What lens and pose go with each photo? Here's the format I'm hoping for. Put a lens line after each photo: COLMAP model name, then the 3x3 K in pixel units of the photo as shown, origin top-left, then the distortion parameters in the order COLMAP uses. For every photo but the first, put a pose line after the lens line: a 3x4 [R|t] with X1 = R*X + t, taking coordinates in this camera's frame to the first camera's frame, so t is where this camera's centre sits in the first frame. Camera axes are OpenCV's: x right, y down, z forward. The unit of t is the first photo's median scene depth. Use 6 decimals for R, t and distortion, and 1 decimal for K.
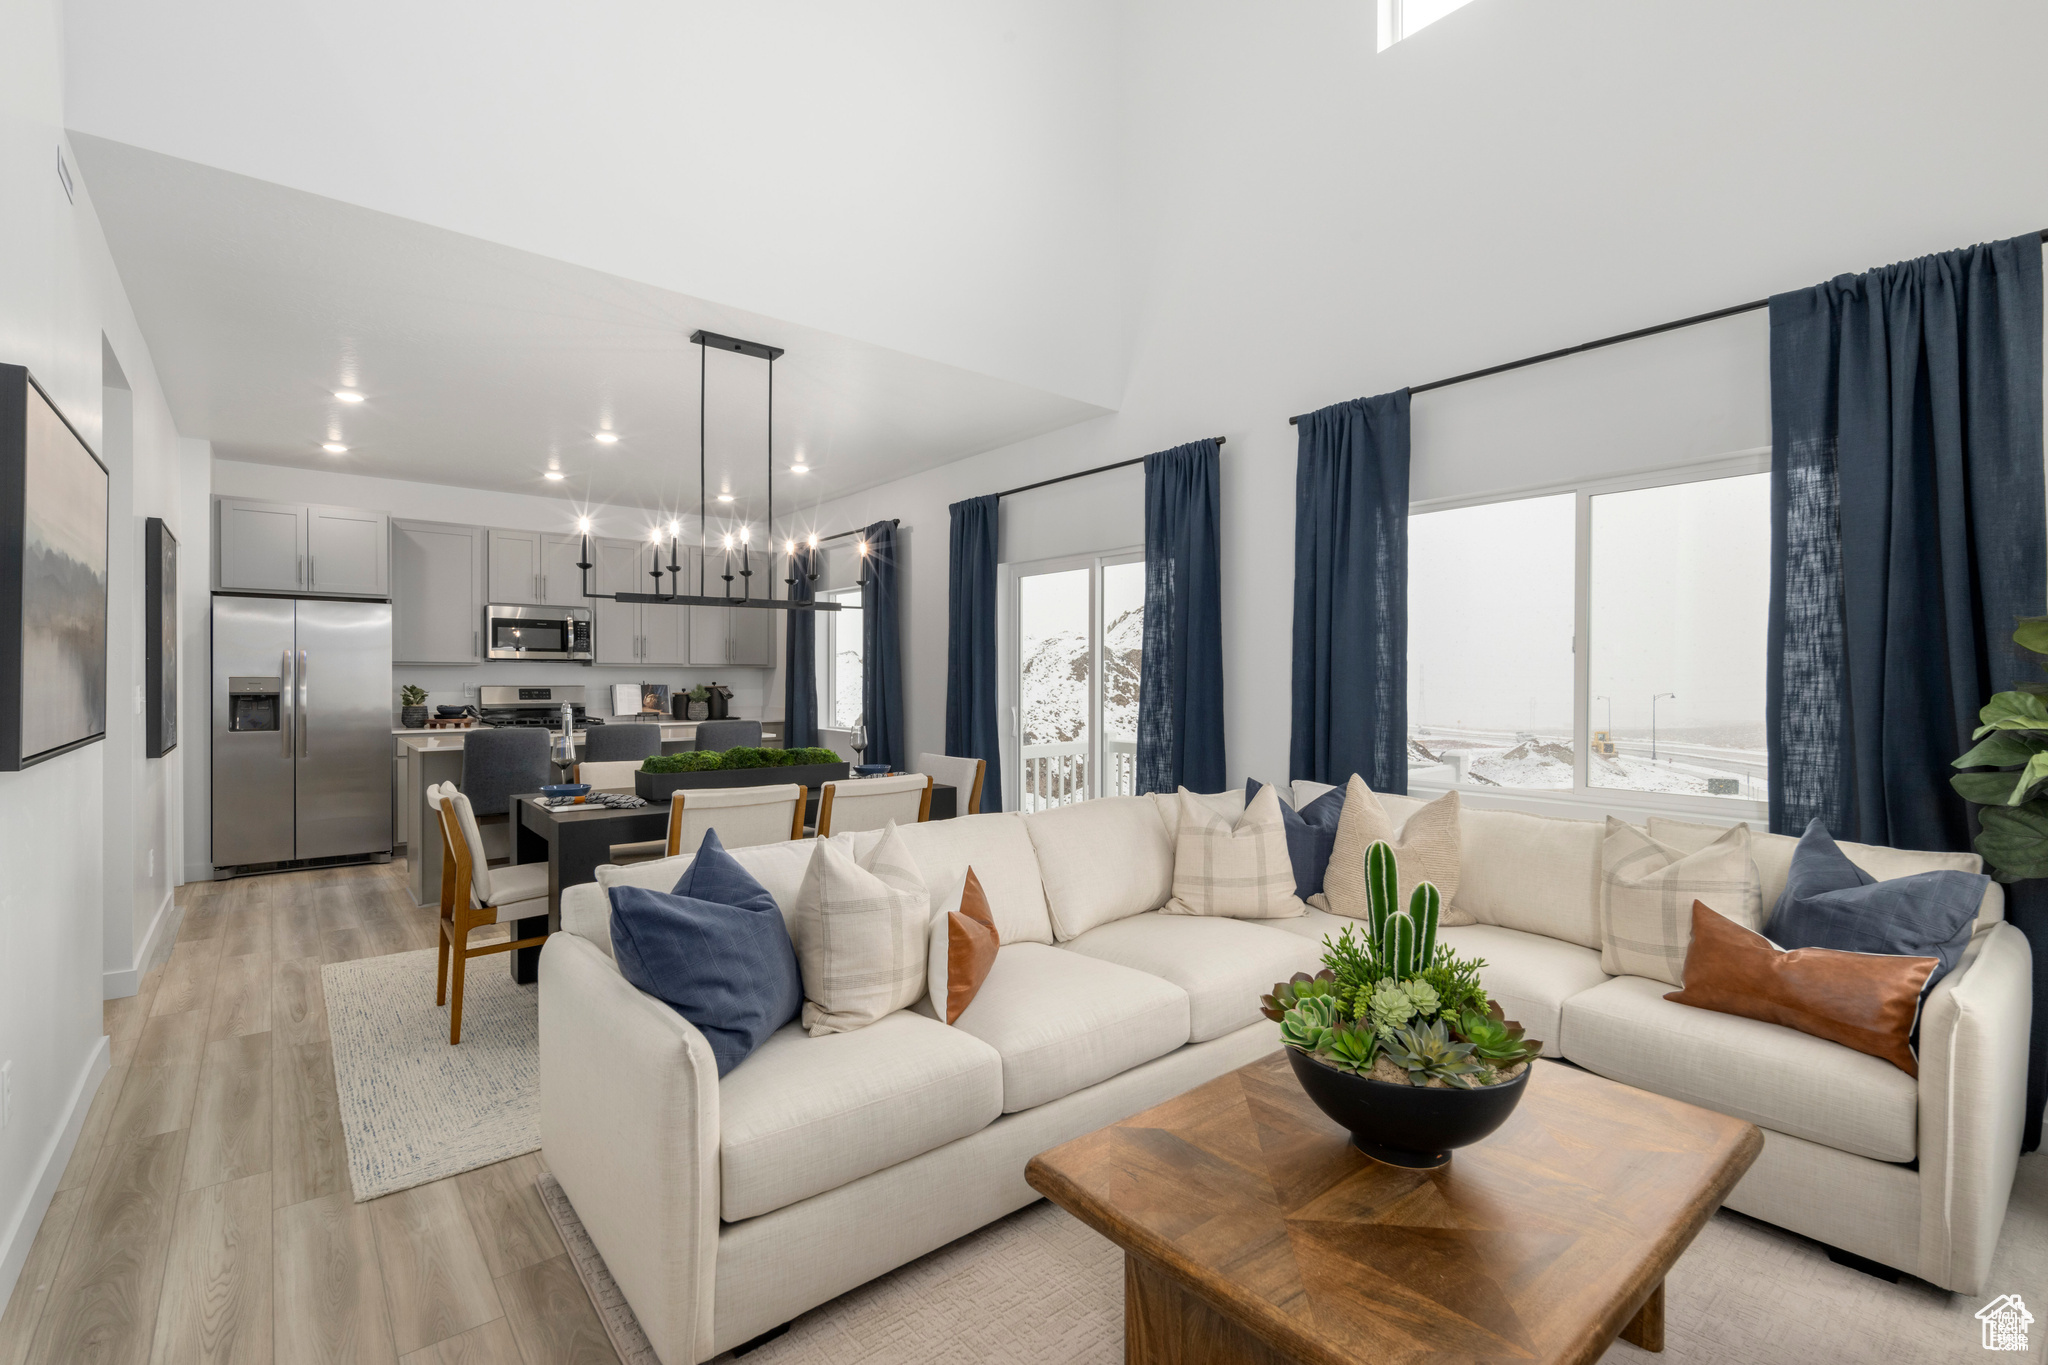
lens RADIAL K [[913.7, 0, 1035.1], [0, 913.7, 689.2], [0, 0, 1]] dist [-0.012068, -0.001826]
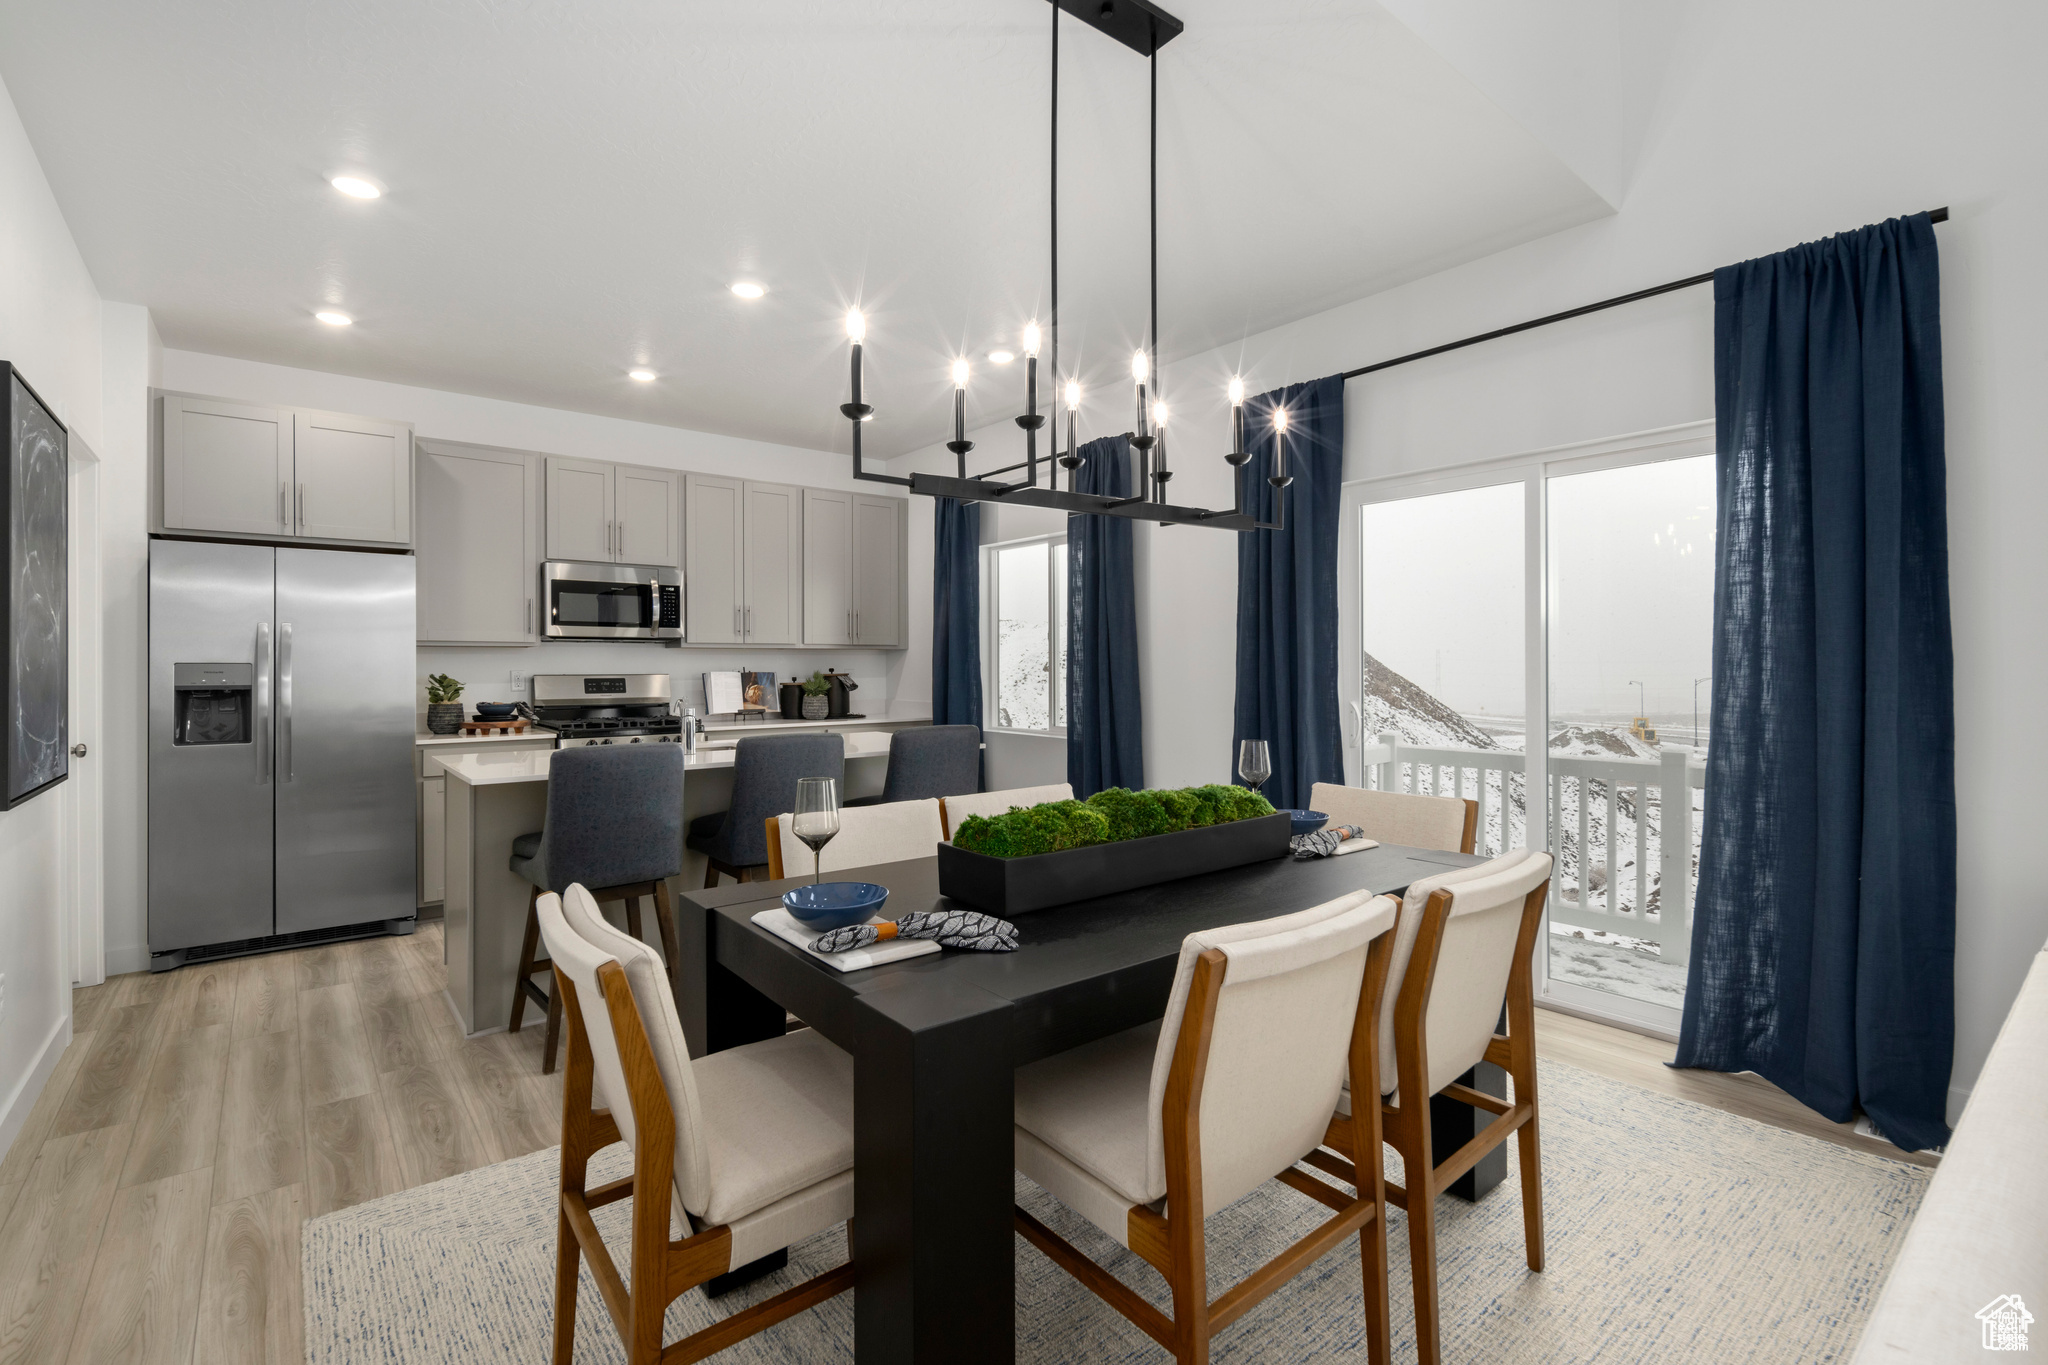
lens RADIAL K [[913.7, 0, 1012.4], [0, 913.7, 669.2], [0, 0, 1]] dist [-0.012068, -0.001826]
pose [[0.999800, -0.006054, -0.019079, -0.252002], [0.005879, 0.999940, -0.009228, 0.000884], [0.019134, 0.009114, 0.999775, 0.332010]]
